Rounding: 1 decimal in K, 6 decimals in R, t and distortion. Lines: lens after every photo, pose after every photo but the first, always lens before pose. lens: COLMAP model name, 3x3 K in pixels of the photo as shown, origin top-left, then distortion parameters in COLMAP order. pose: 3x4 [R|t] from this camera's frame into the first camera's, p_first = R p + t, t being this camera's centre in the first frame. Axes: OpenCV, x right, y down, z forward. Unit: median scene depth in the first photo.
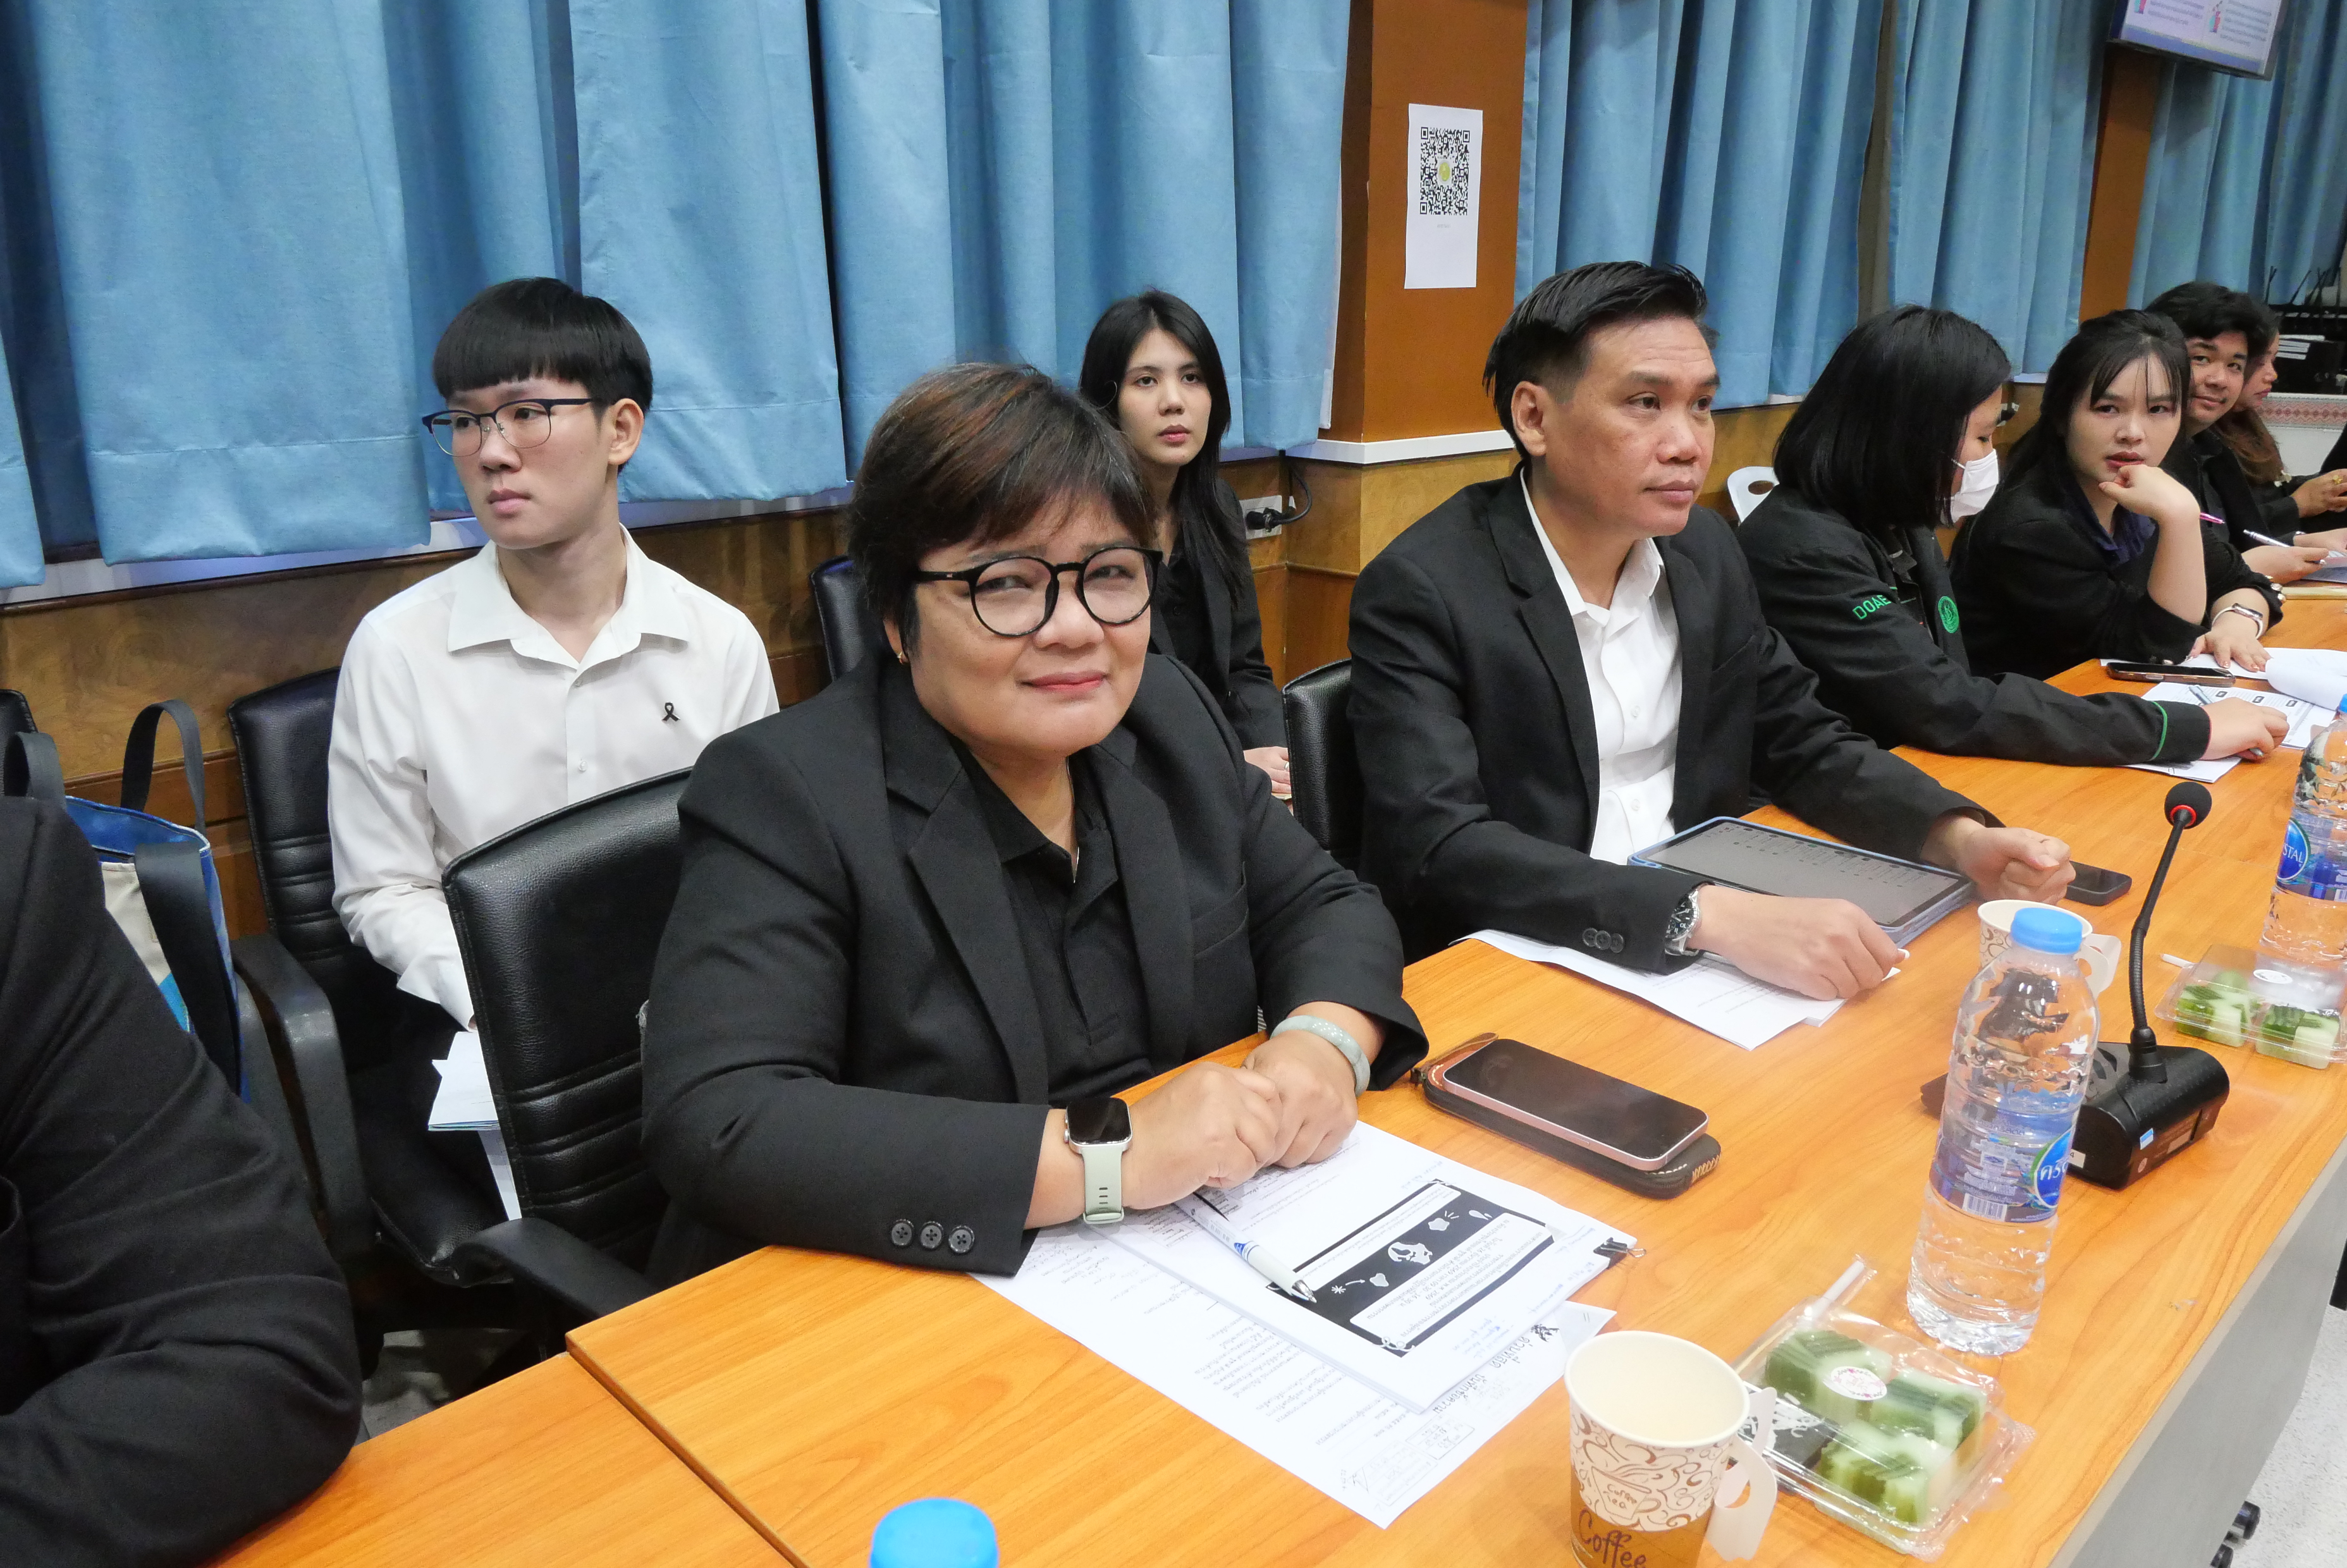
lens RADIAL K [[1670.9, 0, 1179.3], [0, 1670.9, 800.3], [0, 0, 1]] dist [-0.038918, 0.005316]
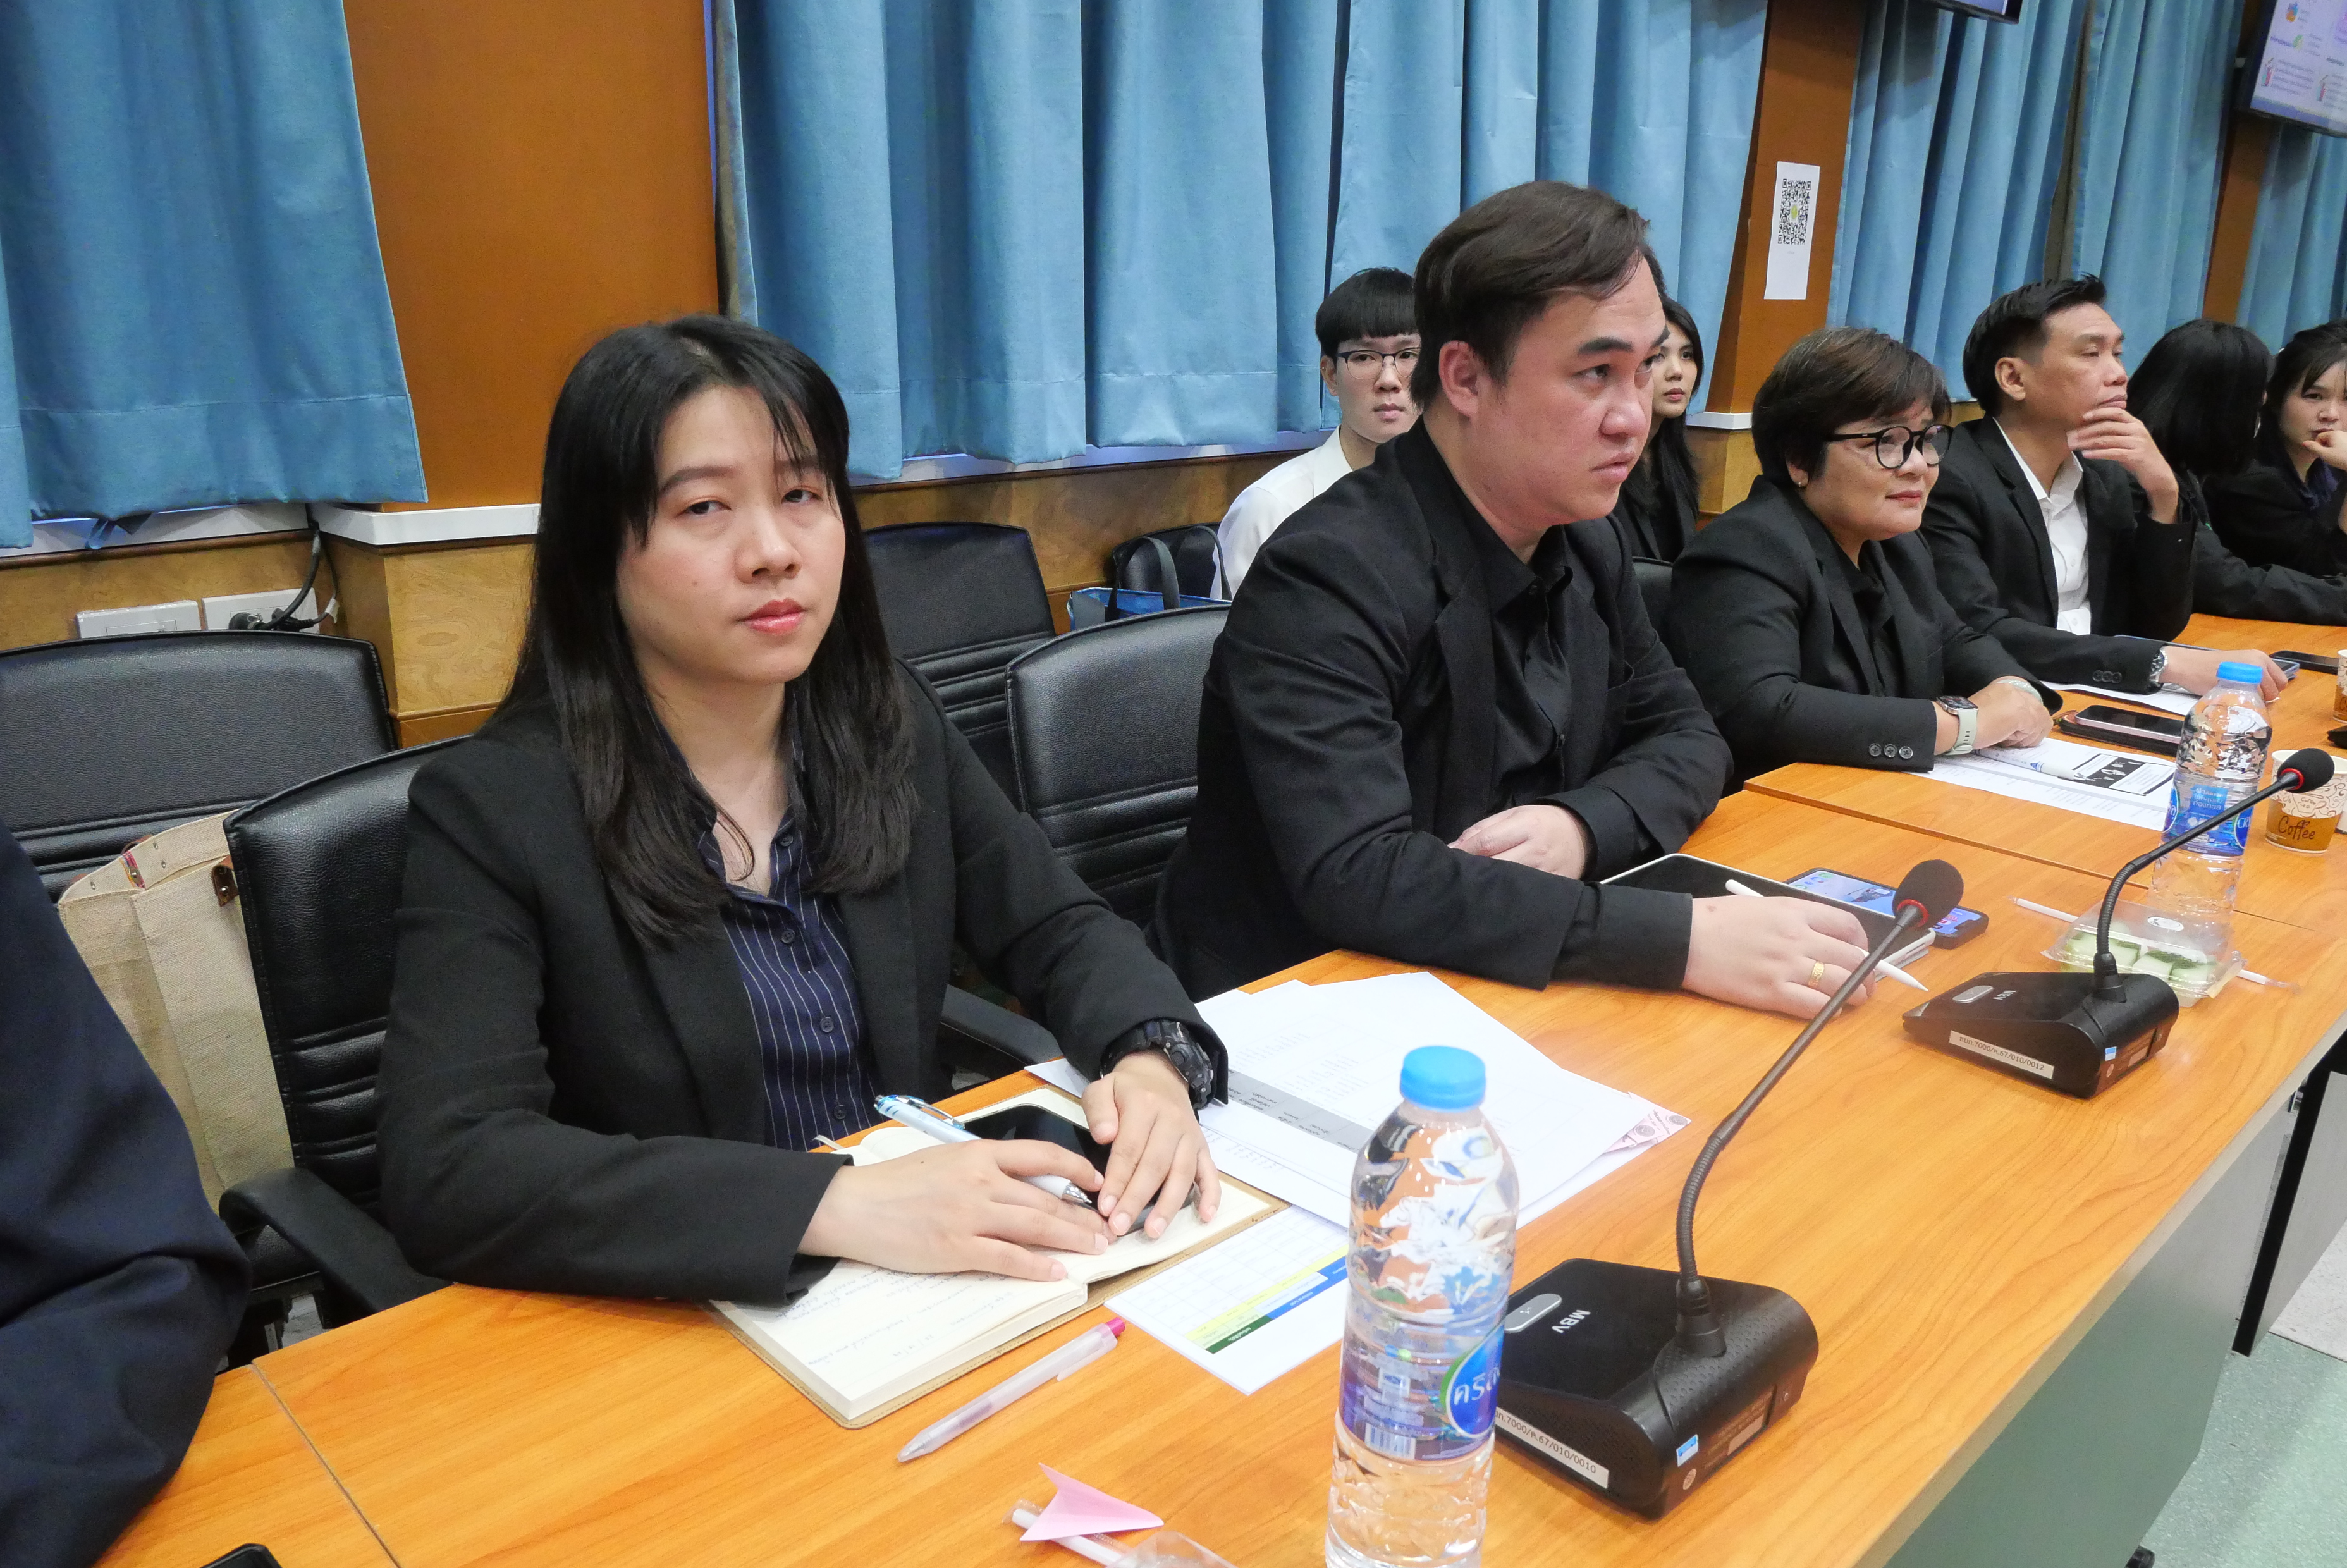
lens RADIAL K [[1670.9, 0, 1164.4], [0, 1670.9, 800.7], [0, 0, 1]] dist [-0.038918, 0.005316]
pose [[0.999692, 0.024097, -0.005940, -0.557697], [-0.024123, 0.999700, -0.004330, 0.191691], [0.005833, 0.004472, 0.999973, -0.562127]]
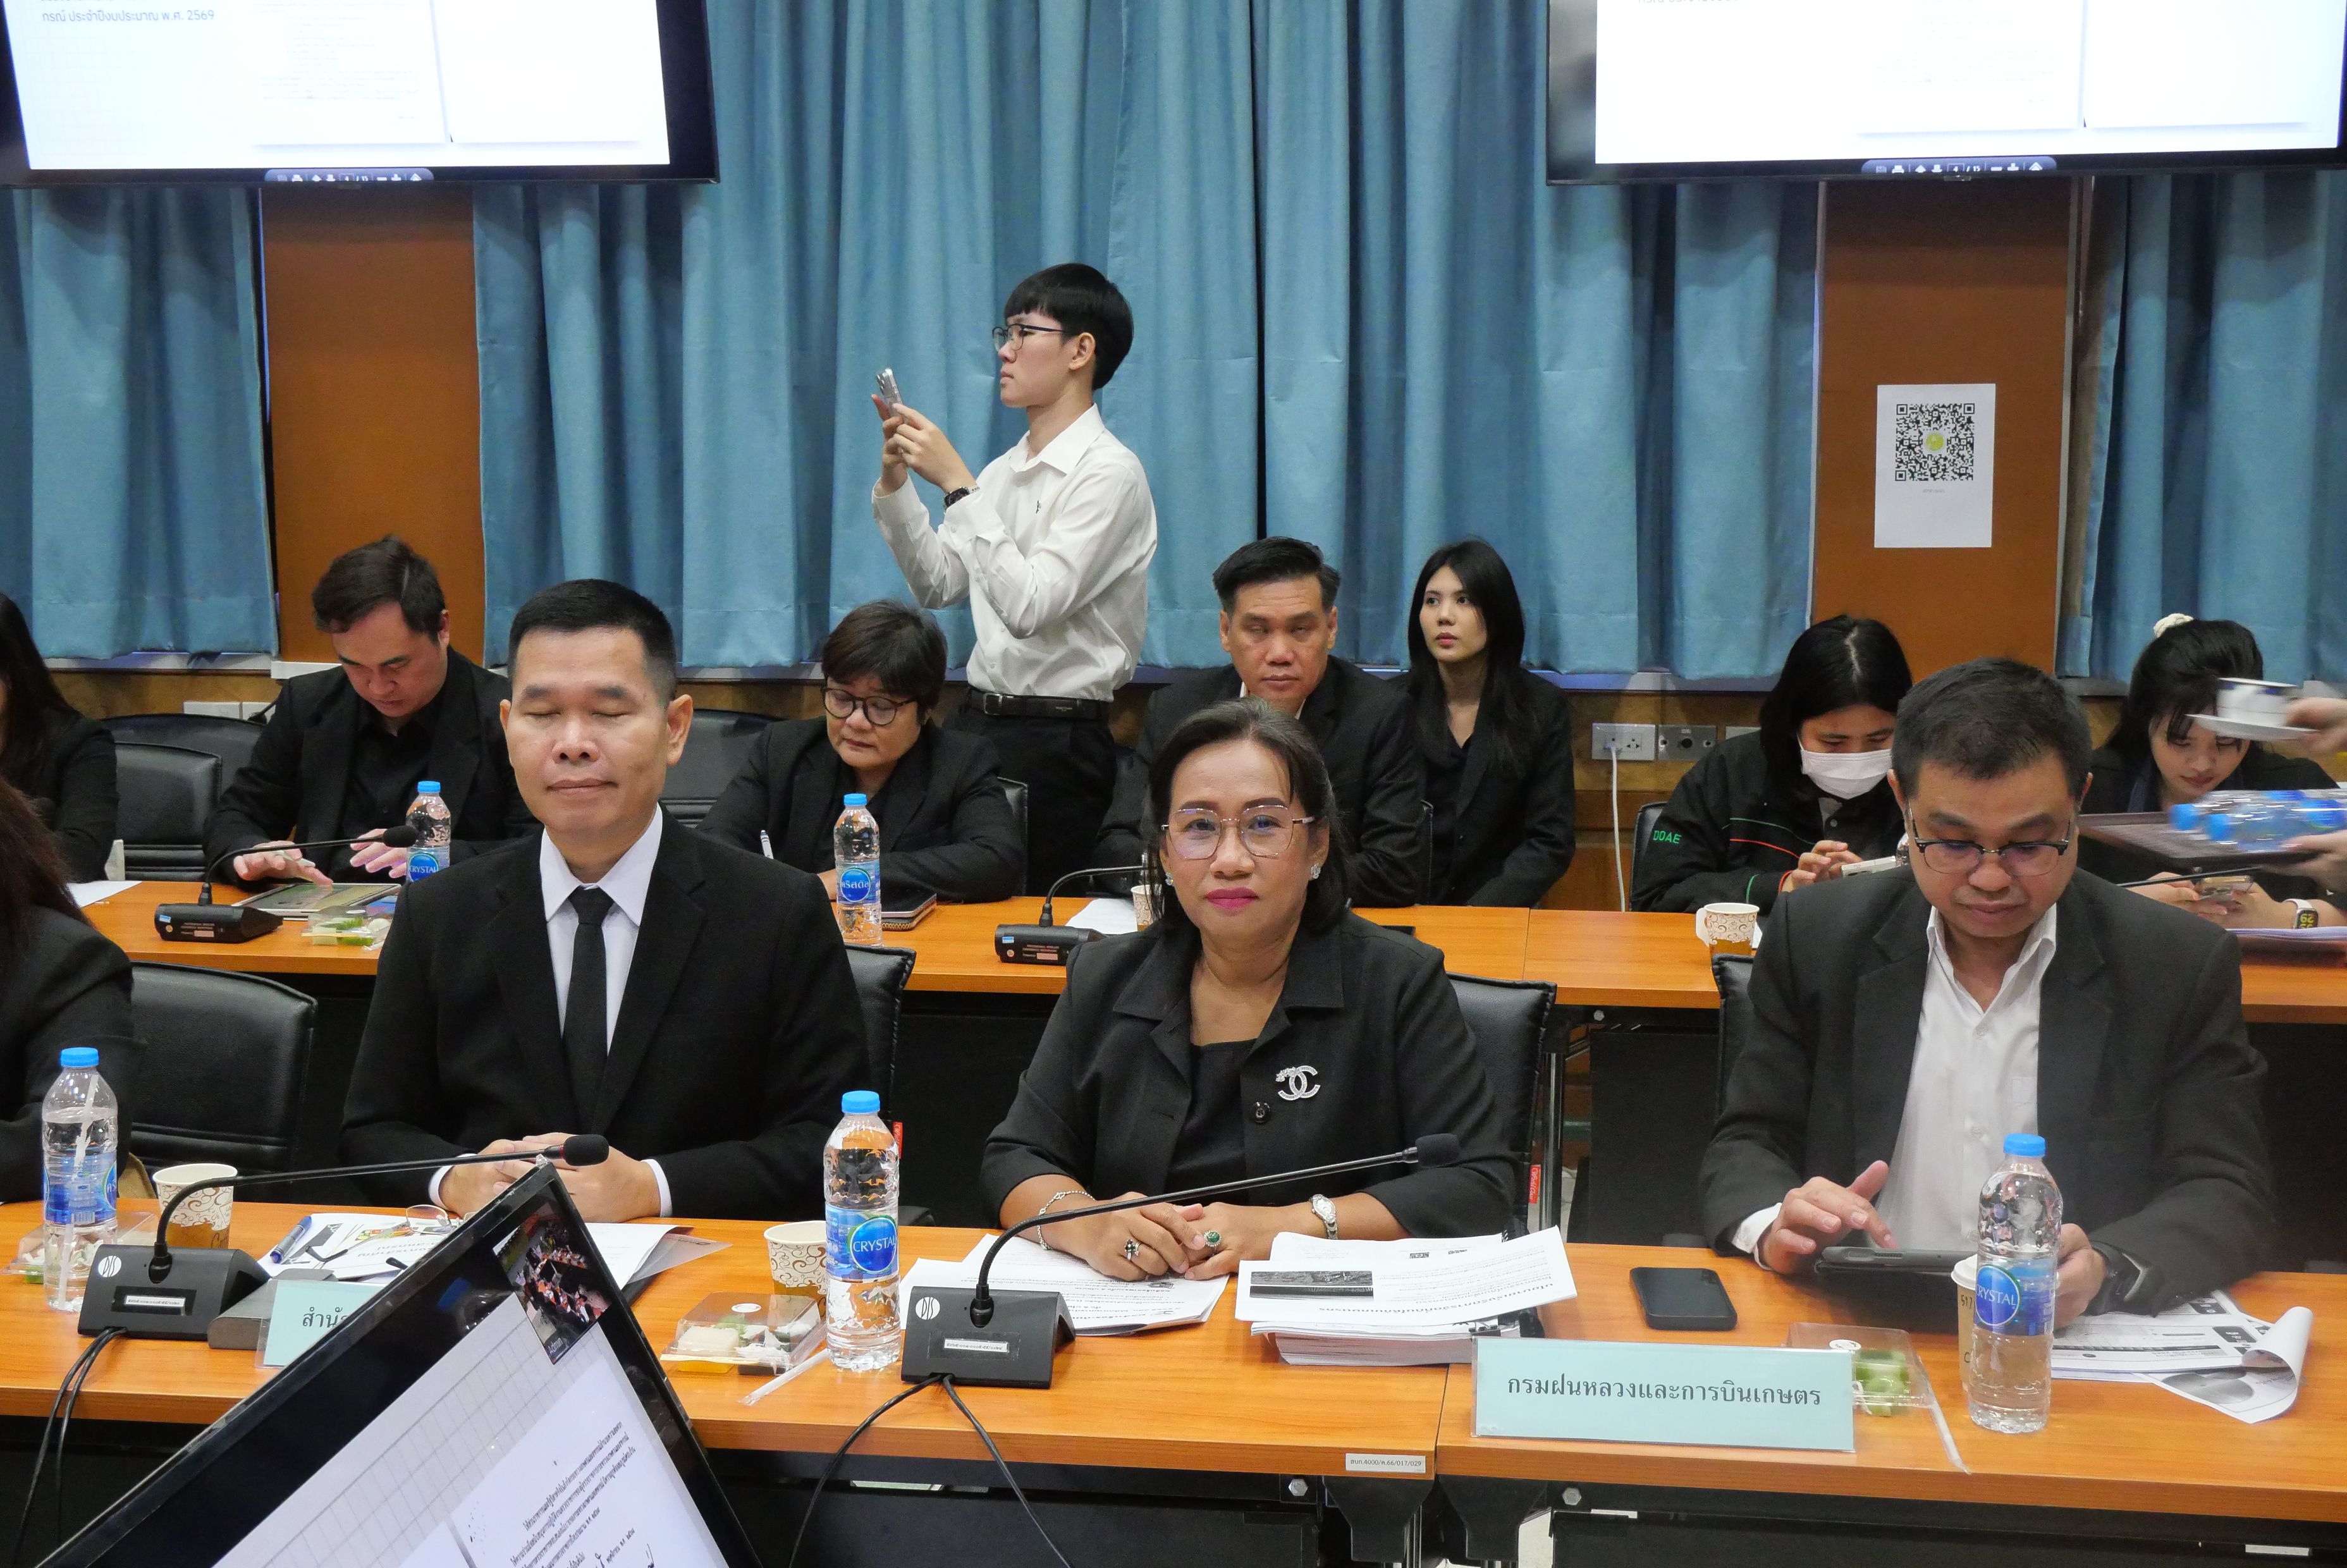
lens RADIAL K [[3144.7, 0, 1164.9], [0, 3144.7, 773.2], [0, 0, 1]] dist [0.024998, 0.000000]
pose [[0.606105, 0.098241, -0.789294, 2.514961], [-0.242833, 0.967820, -0.066011, 0.132584], [0.757410, 0.231676, 0.610456, -0.940672]]
